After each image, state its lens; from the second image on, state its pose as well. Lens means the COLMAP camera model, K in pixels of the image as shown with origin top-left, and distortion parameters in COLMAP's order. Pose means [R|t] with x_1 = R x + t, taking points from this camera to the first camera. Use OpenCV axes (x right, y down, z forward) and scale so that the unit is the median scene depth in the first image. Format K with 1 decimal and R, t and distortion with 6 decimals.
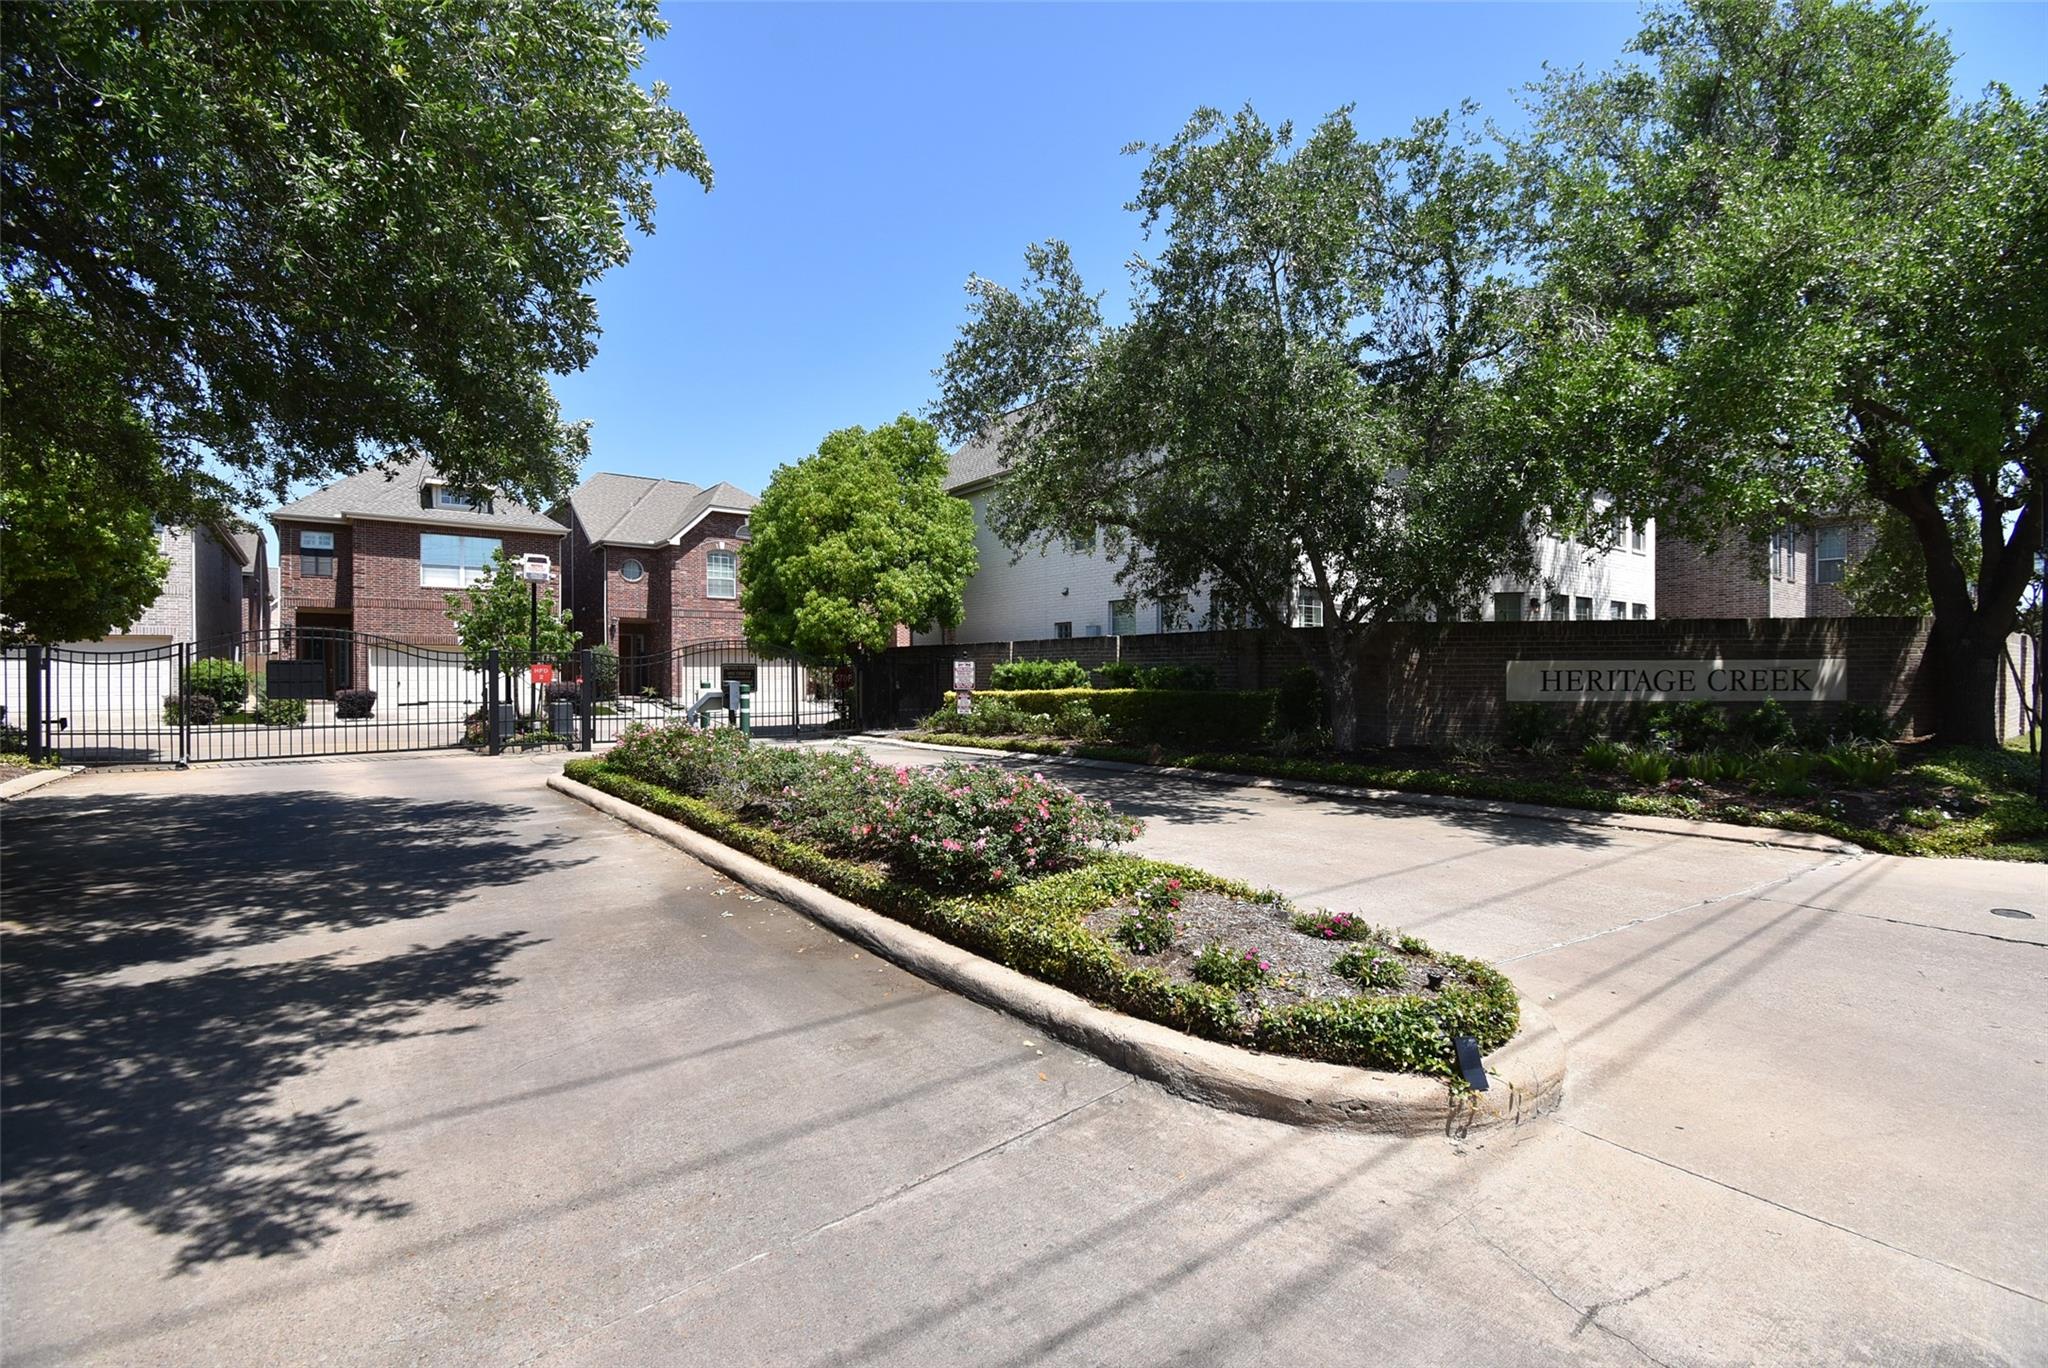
lens RADIAL K [[902.7, 0, 1025.3], [0, 902.7, 679.4], [0, 0, 1]] dist [0.005747, -0.017047]
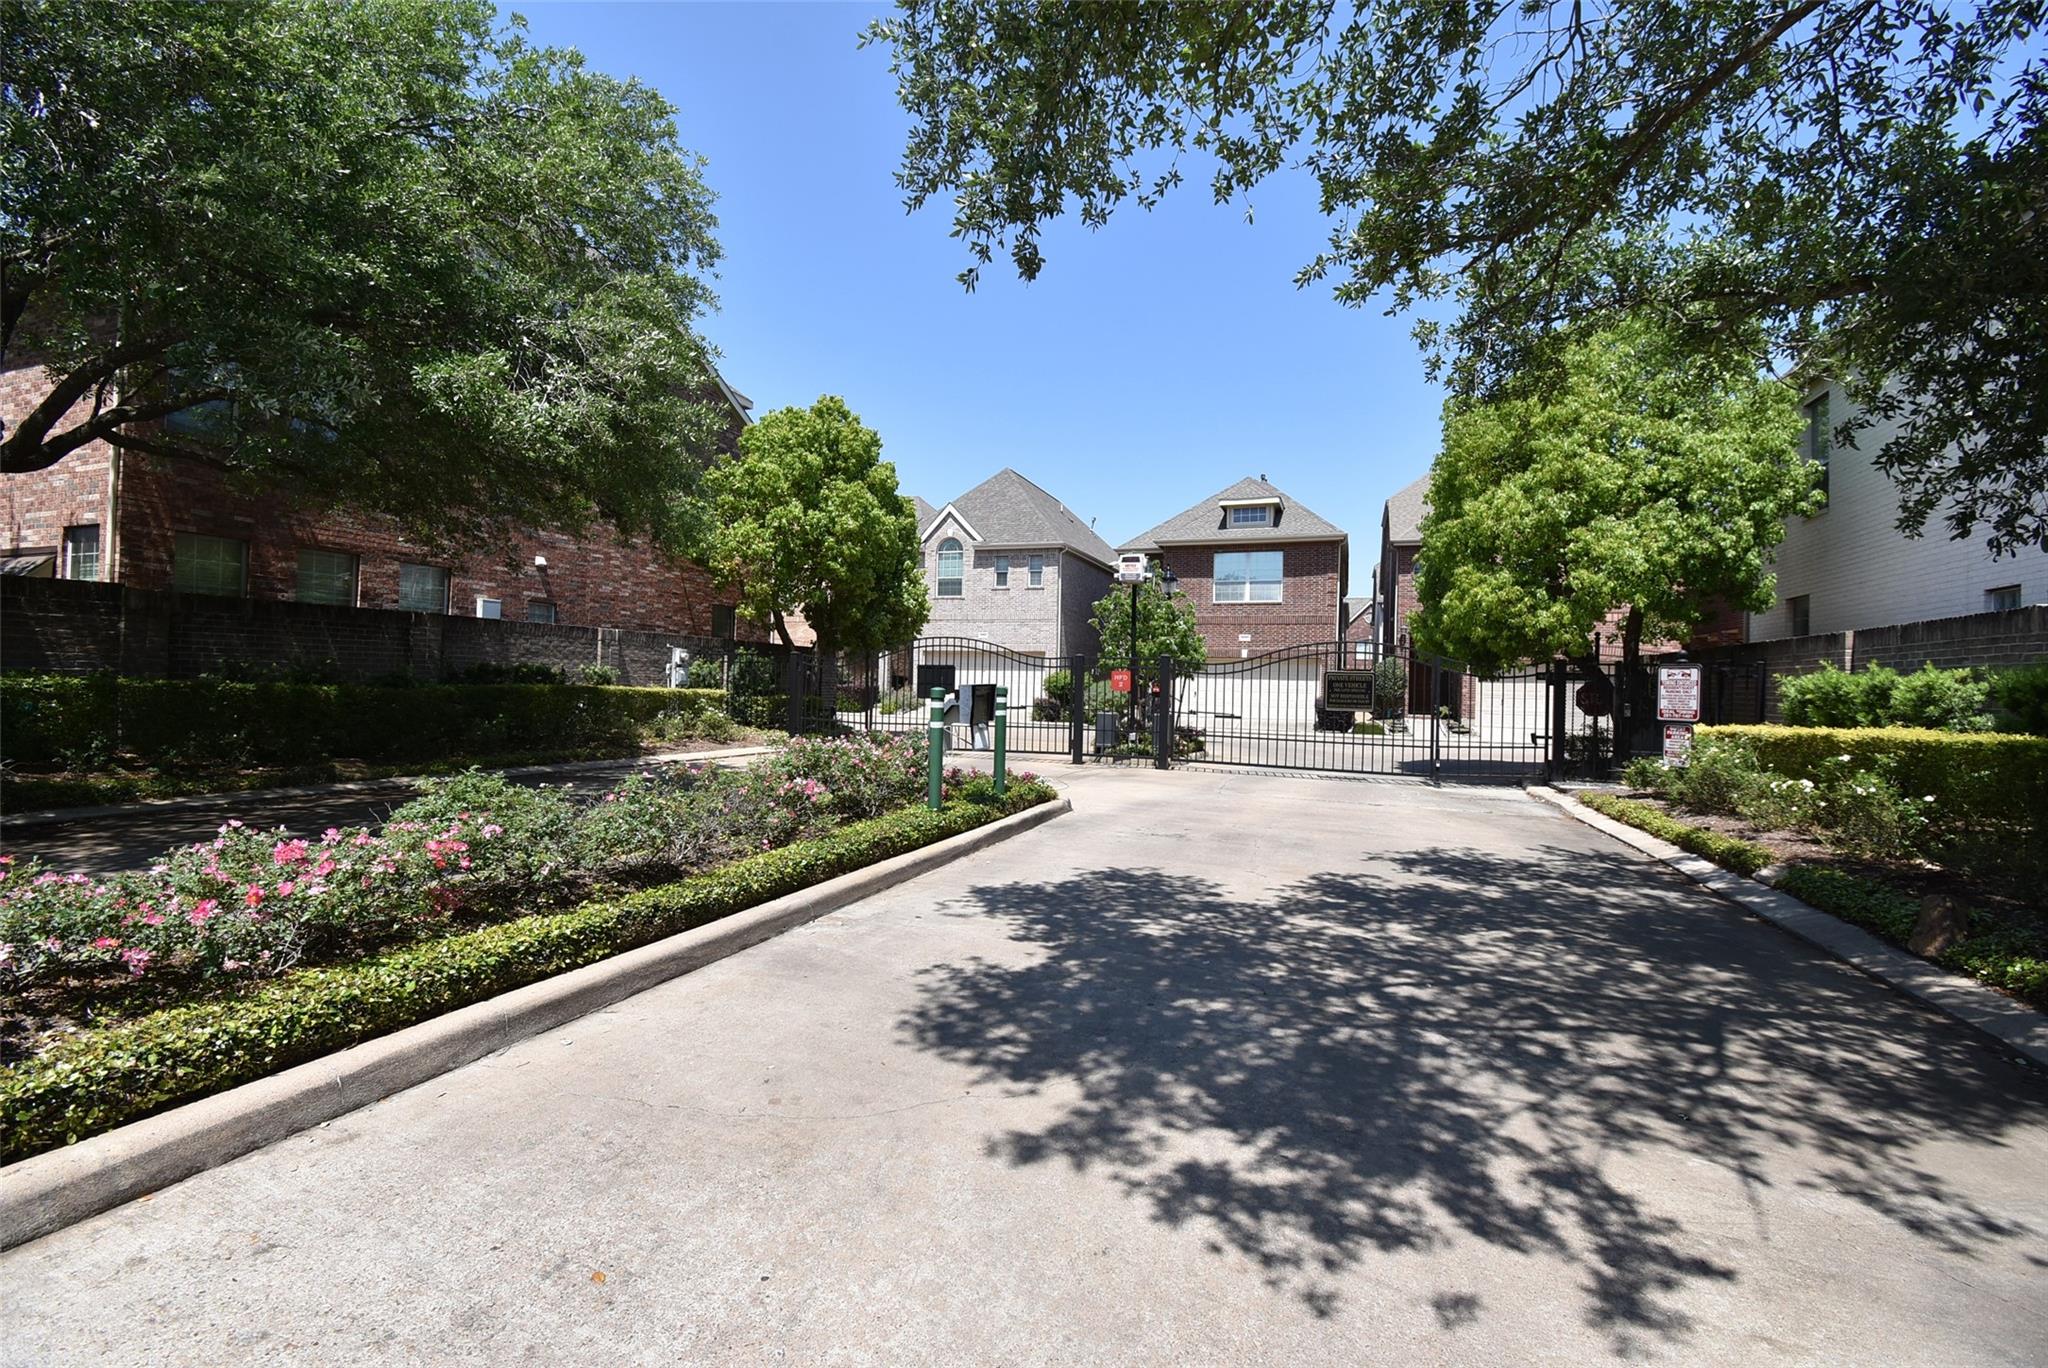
lens RADIAL K [[902.7, 0, 1013.8], [0, 902.7, 678.5], [0, 0, 1]] dist [0.005747, -0.017047]
pose [[0.540890, 0.008129, -0.841054, 0.193511], [-0.028550, 0.999554, -0.008700, 0.002689], [0.840609, 0.028718, 0.540881, 0.433781]]
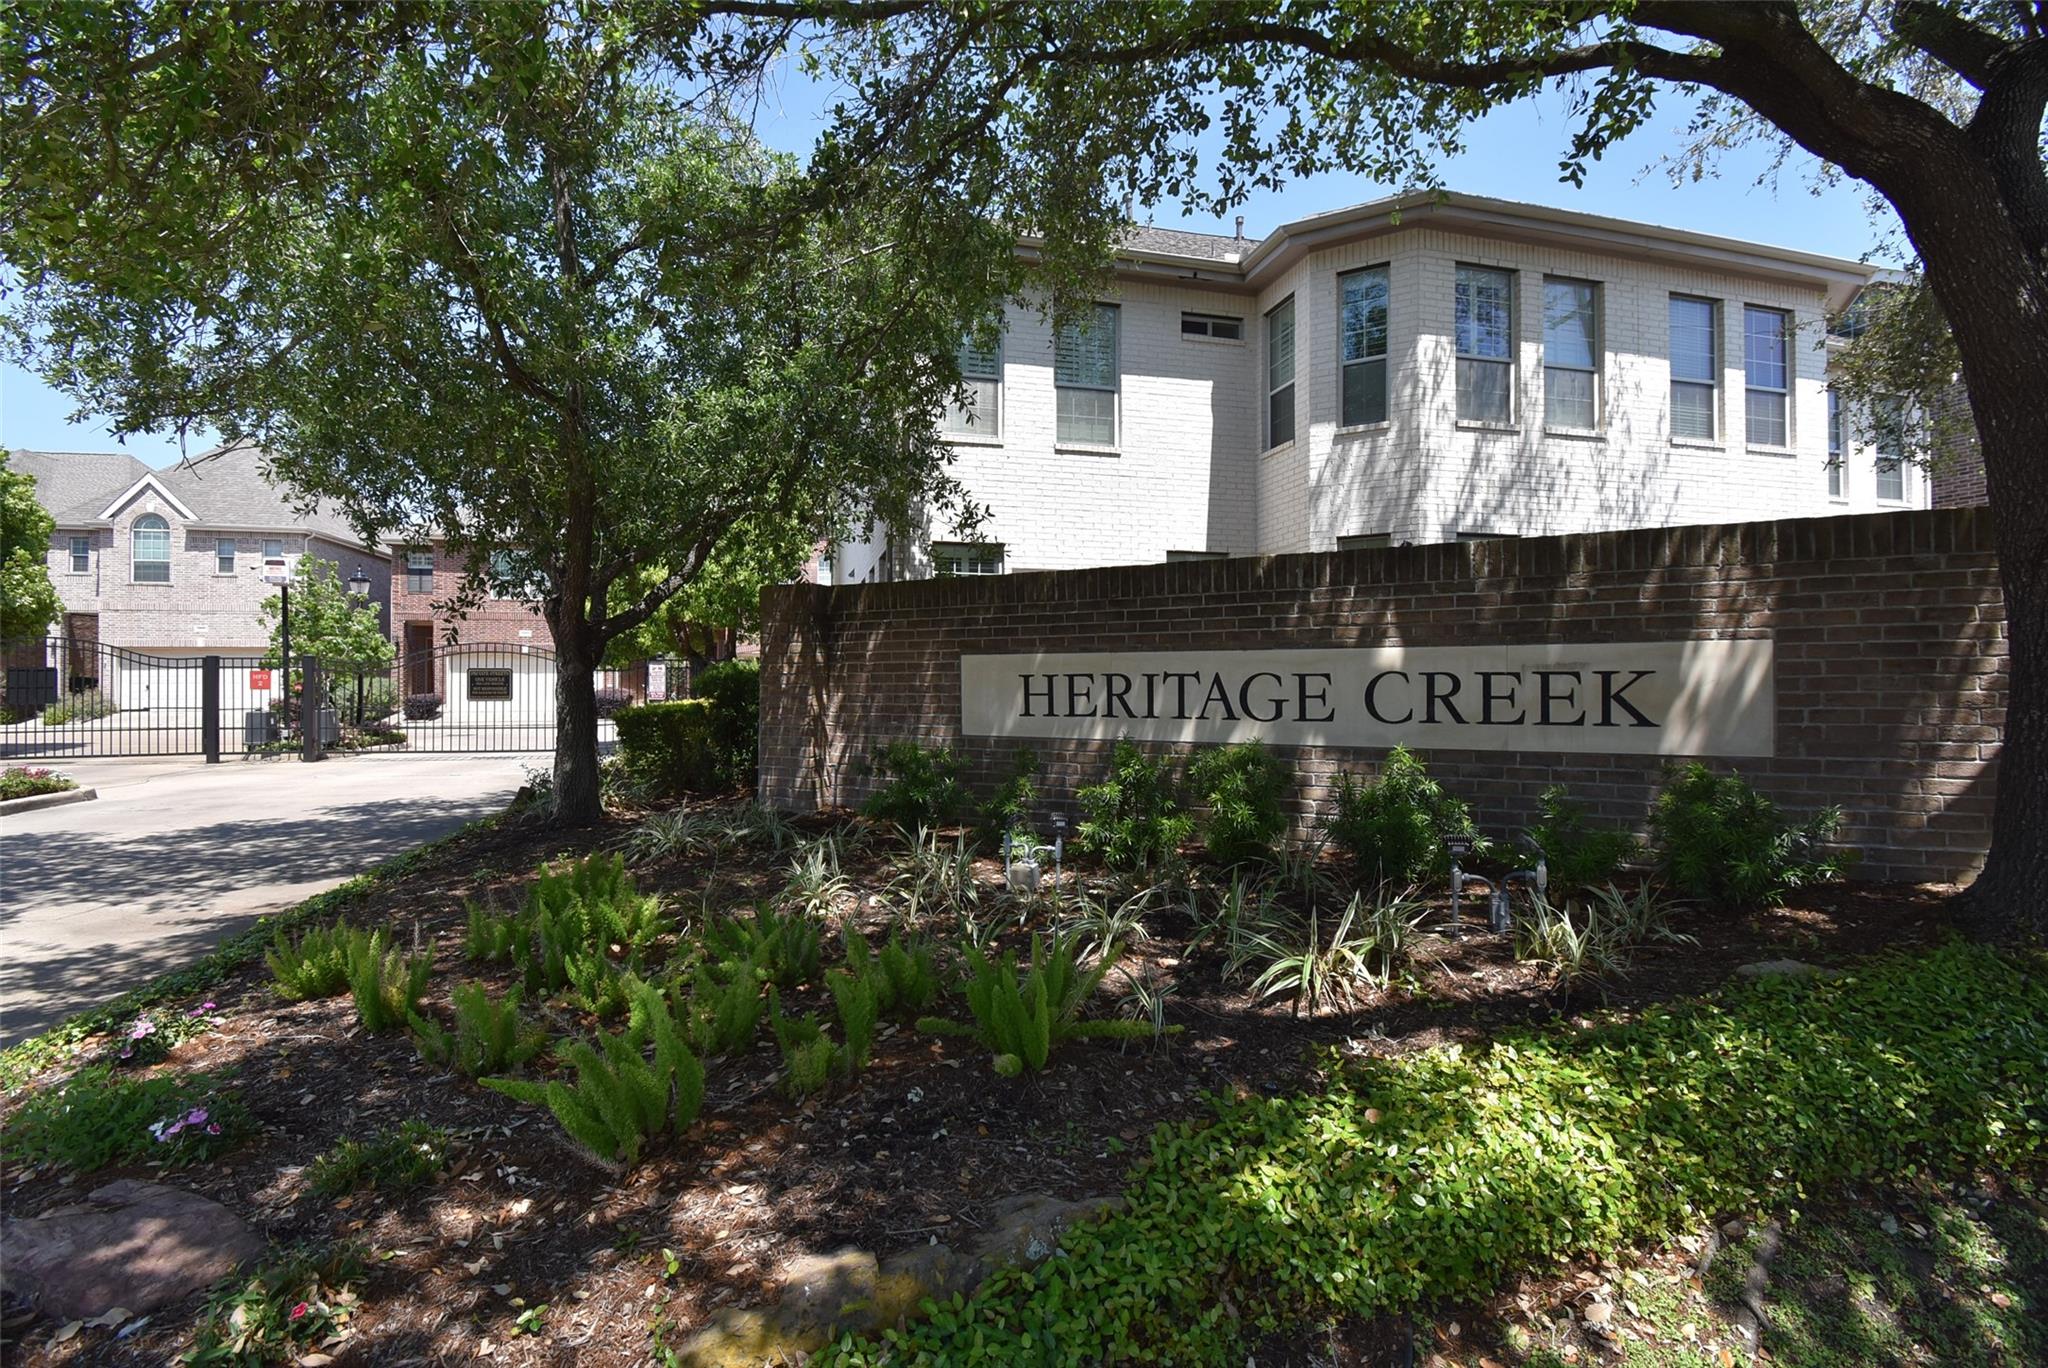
lens RADIAL K [[902.7, 0, 1019.3], [0, 902.7, 680.0], [0, 0, 1]] dist [0.005747, -0.017047]
pose [[0.926731, 0.000384, -0.375725, 0.610755], [-0.002623, 0.999982, -0.005449, -0.003106], [0.375716, 0.006036, 0.926715, 0.444443]]
